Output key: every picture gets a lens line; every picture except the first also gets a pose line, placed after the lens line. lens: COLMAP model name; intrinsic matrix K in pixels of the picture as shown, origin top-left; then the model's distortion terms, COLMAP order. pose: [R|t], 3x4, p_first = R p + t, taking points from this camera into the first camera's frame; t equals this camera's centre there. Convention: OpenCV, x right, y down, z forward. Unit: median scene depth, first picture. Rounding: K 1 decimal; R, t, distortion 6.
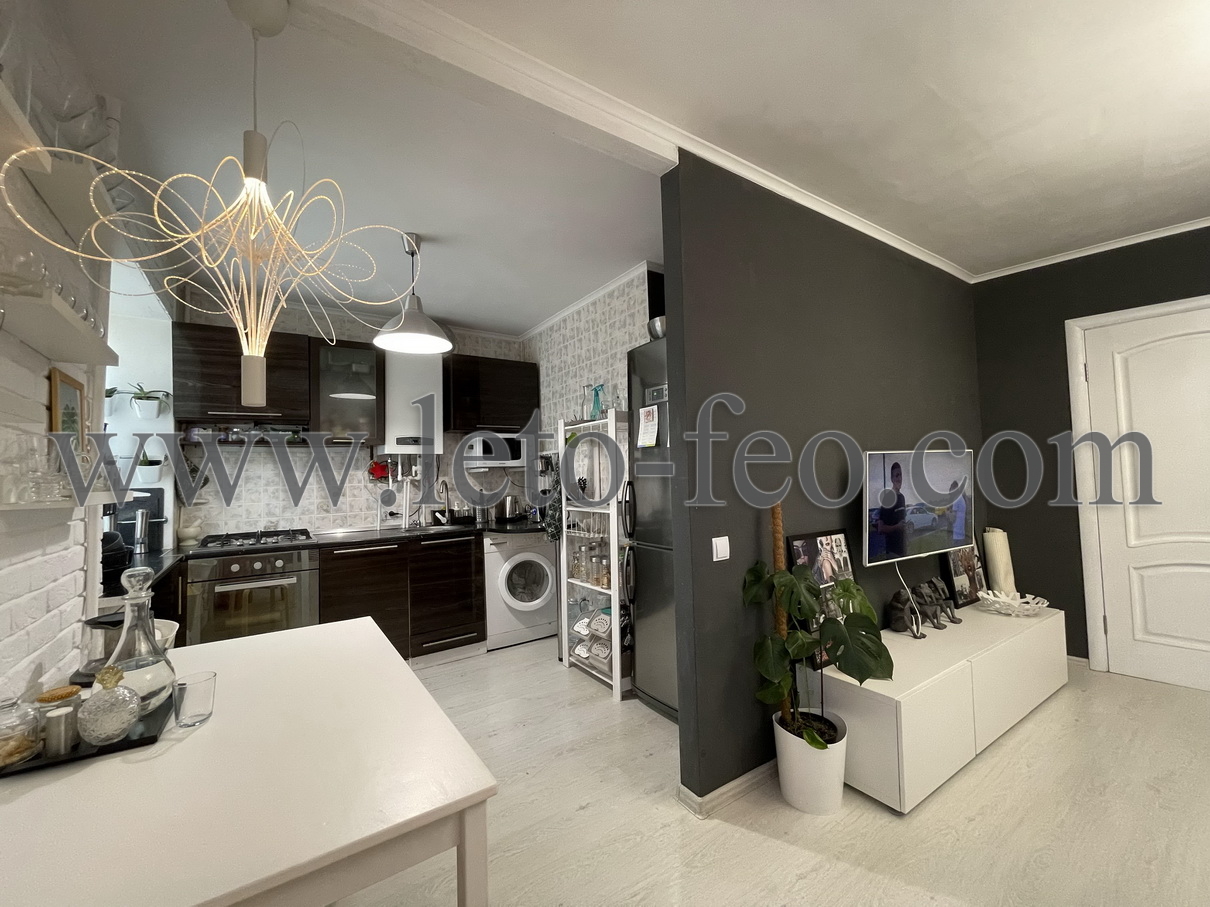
lens RADIAL K [[488.7, 0, 599.9], [0, 488.7, 451.7], [0, 0, 1]] dist [-0.003636, 0.000755]
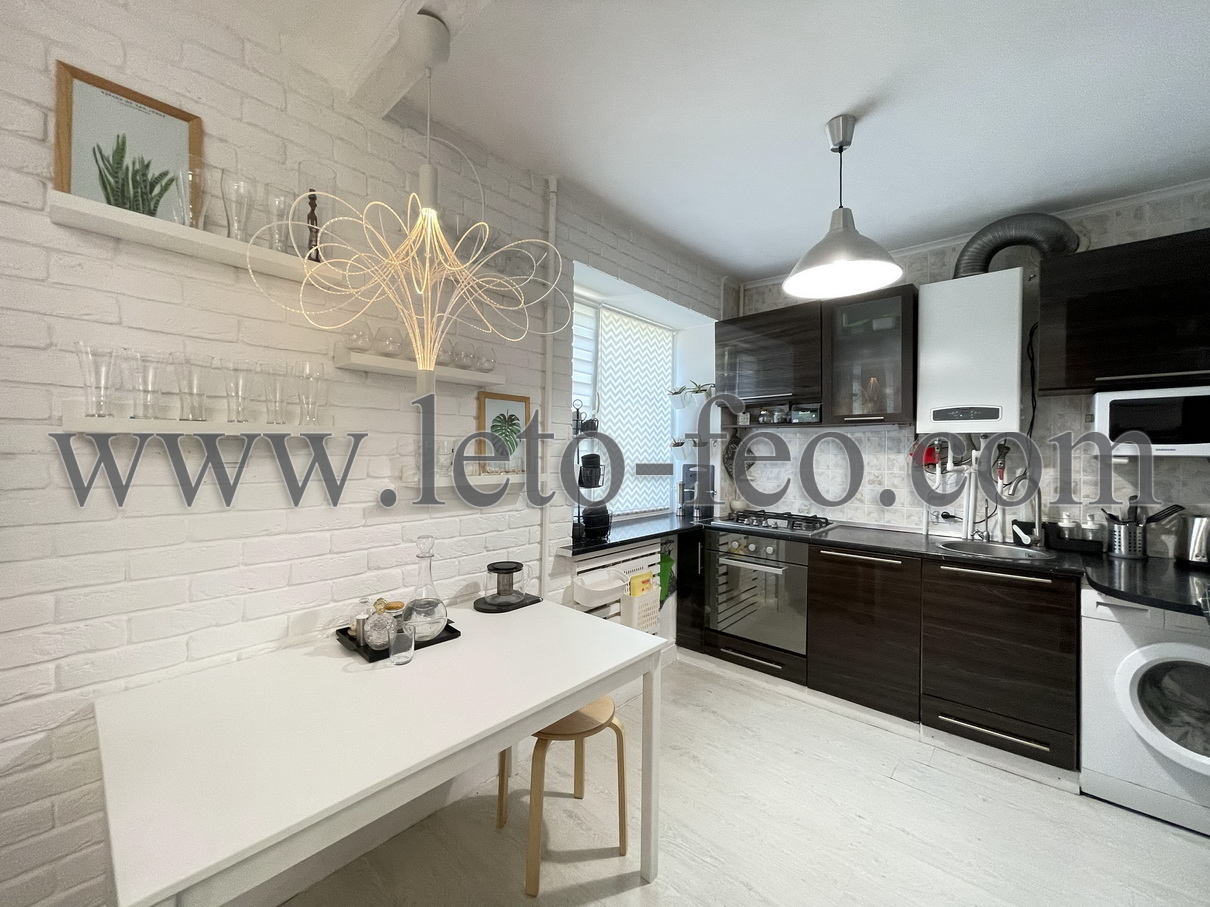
lens RADIAL K [[488.7, 0, 600.9], [0, 488.7, 453.2], [0, 0, 1]] dist [-0.003636, 0.000755]
pose [[0.236365, 0.035142, -0.971029, 0.183340], [0.030169, 0.998599, 0.043484, -0.014117], [0.971196, -0.039573, 0.234973, 0.417102]]
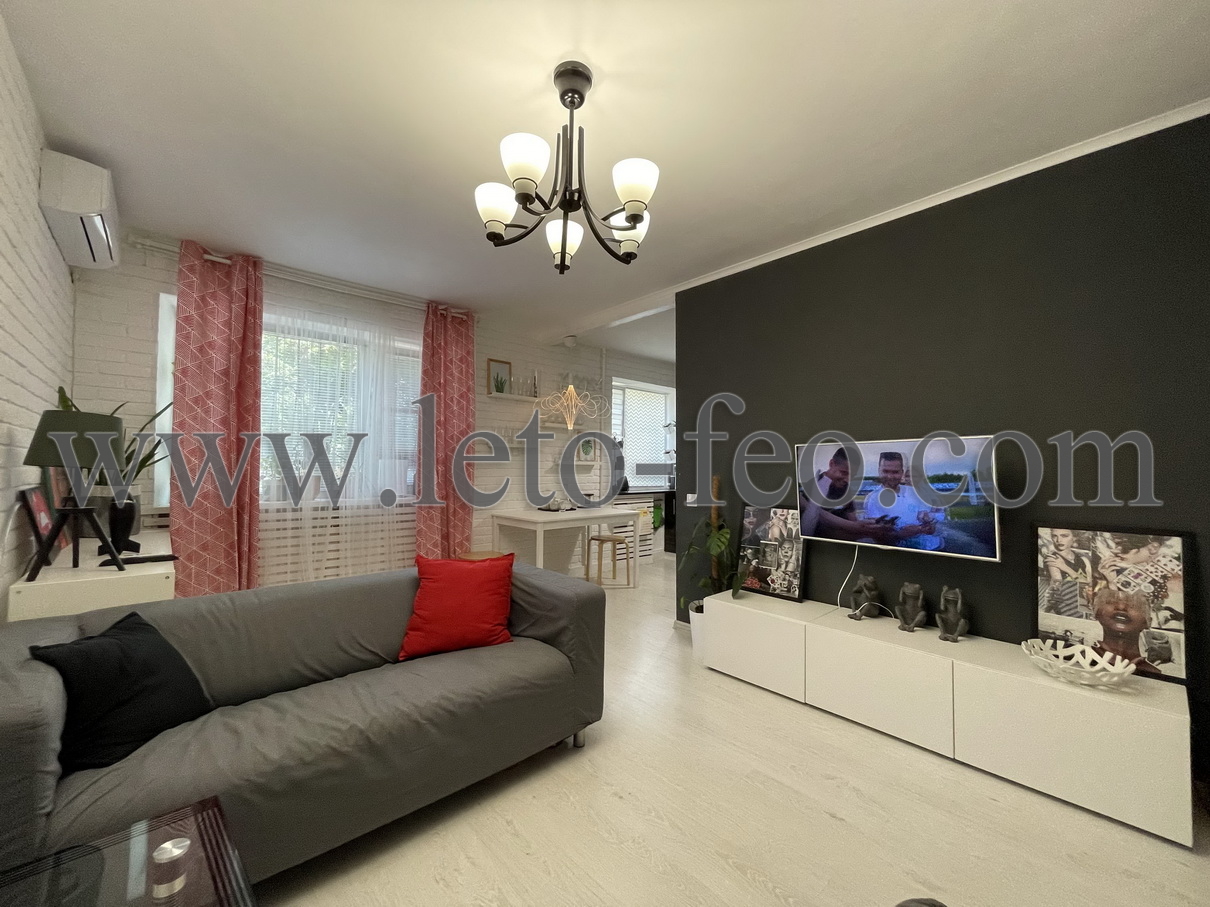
lens RADIAL K [[488.7, 0, 600.6], [0, 488.7, 451.9], [0, 0, 1]] dist [-0.003636, 0.000755]
pose [[0.143405, -0.001420, -0.989663, 1.253225], [0.036491, 0.999327, 0.003854, -0.002837], [0.988991, -0.036667, 0.143361, 0.246252]]
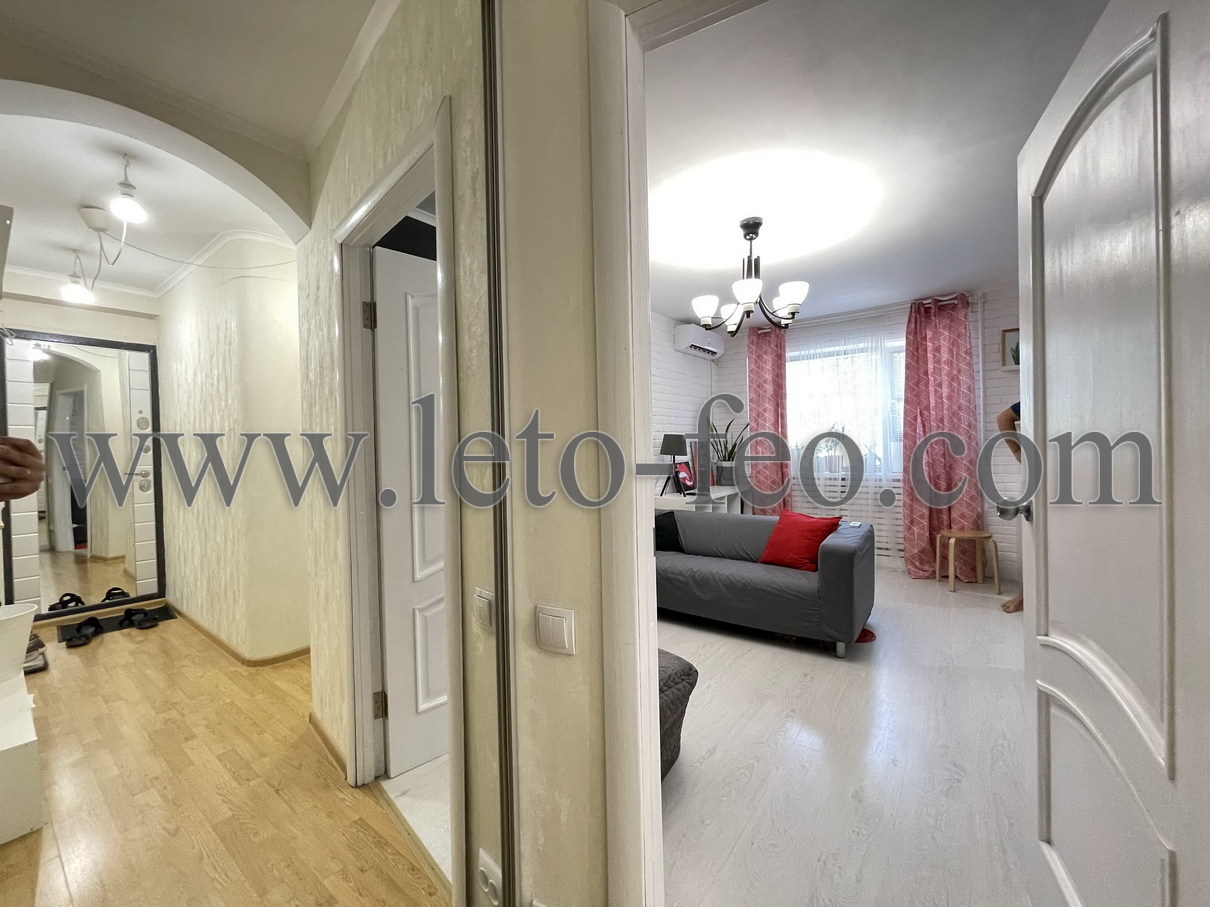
lens RADIAL K [[488.7, 0, 599.9], [0, 488.7, 454.4], [0, 0, 1]] dist [-0.003636, 0.000755]
pose [[-0.943414, 0.059841, -0.326172, 1.292021], [0.069933, 0.997365, -0.019292, 0.005638], [0.324158, -0.041011, -0.945114, 1.054203]]
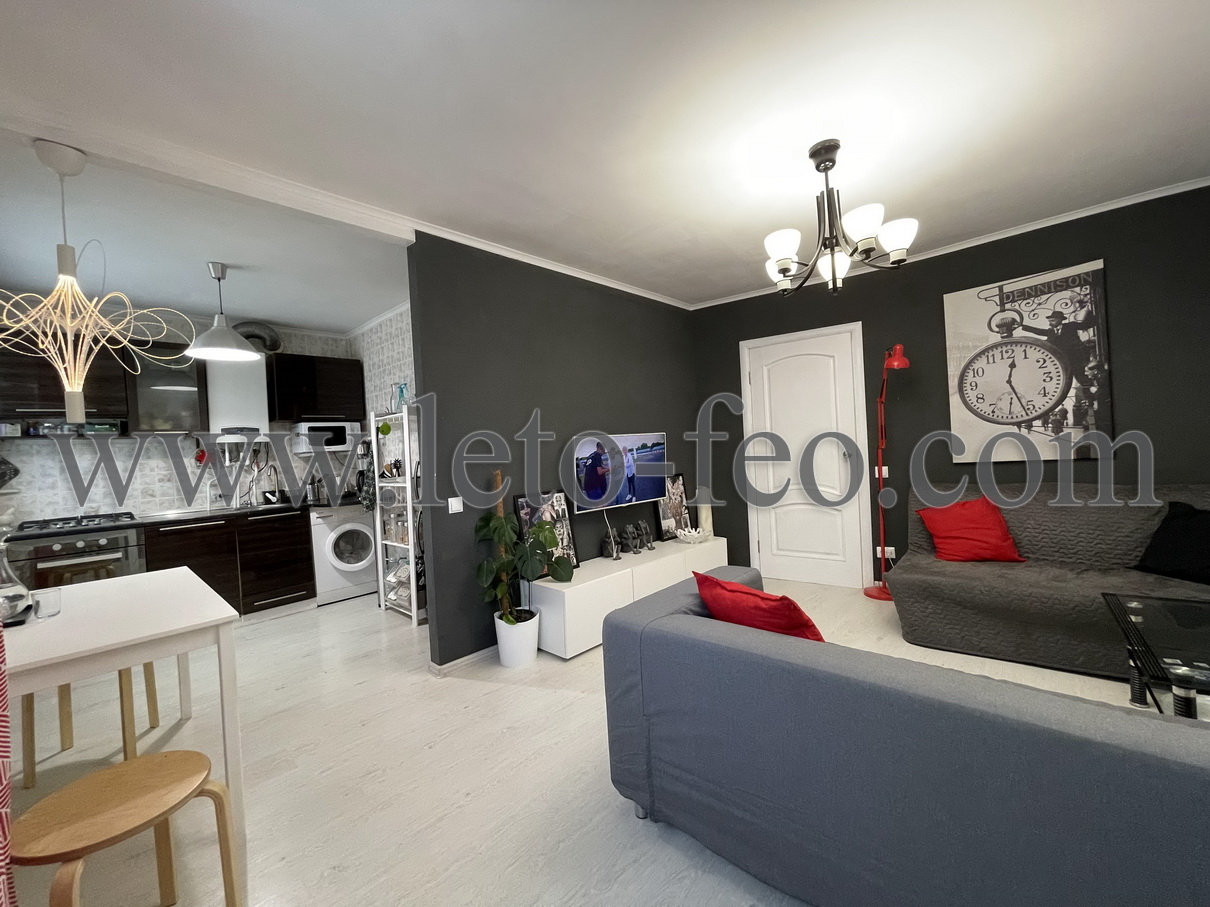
lens RADIAL K [[488.7, 0, 600.5], [0, 488.7, 451.0], [0, 0, 1]] dist [-0.003636, 0.000755]
pose [[0.975333, -0.025690, 0.219237, 0.220498], [0.015297, 0.998683, 0.048972, -0.020459], [-0.220207, -0.044411, 0.974442, -0.338290]]
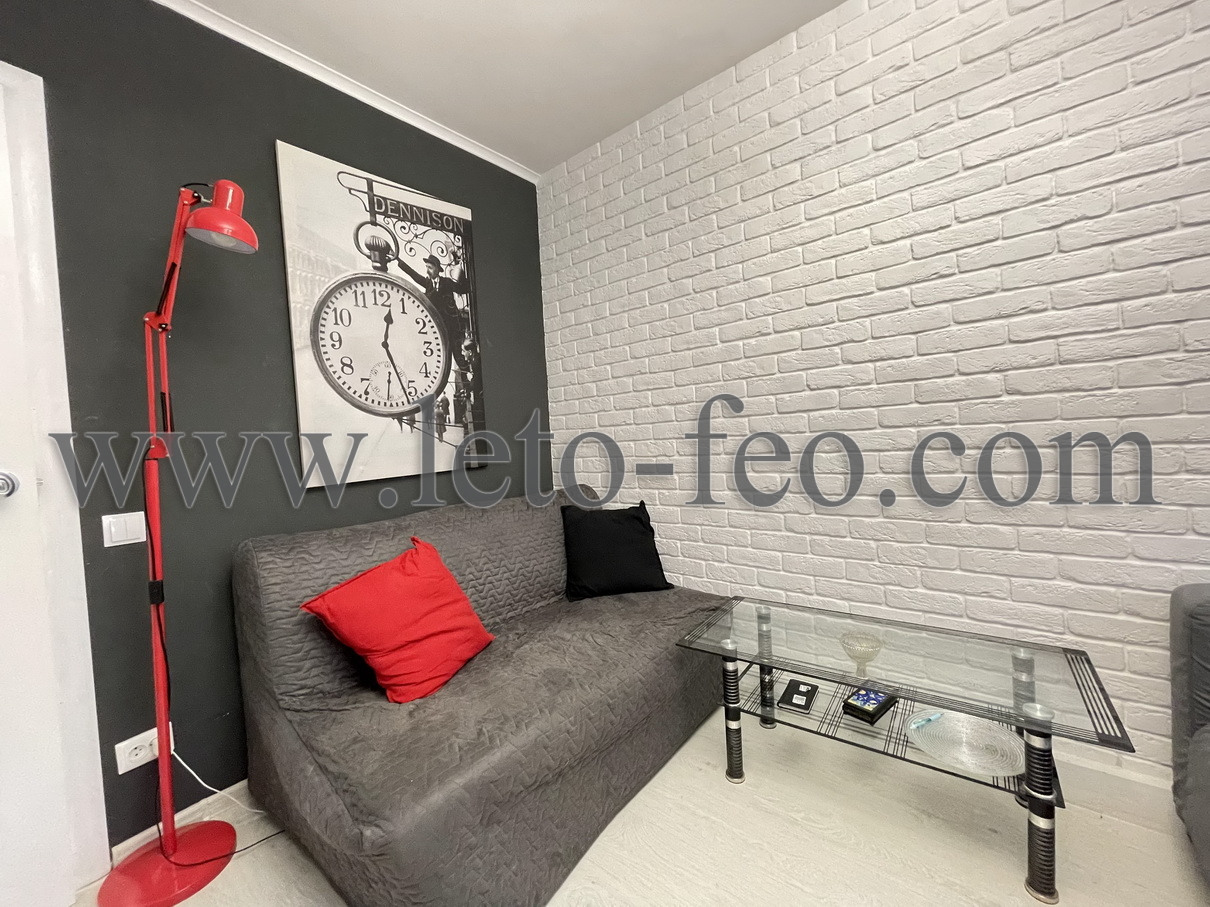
lens RADIAL K [[488.7, 0, 599.0], [0, 488.7, 454.2], [0, 0, 1]] dist [-0.003636, 0.000755]
pose [[-0.266267, 0.012172, 0.963823, 0.644502], [0.015944, 0.999839, -0.008222, 0.047161], [-0.963768, 0.013178, -0.266418, 0.419614]]
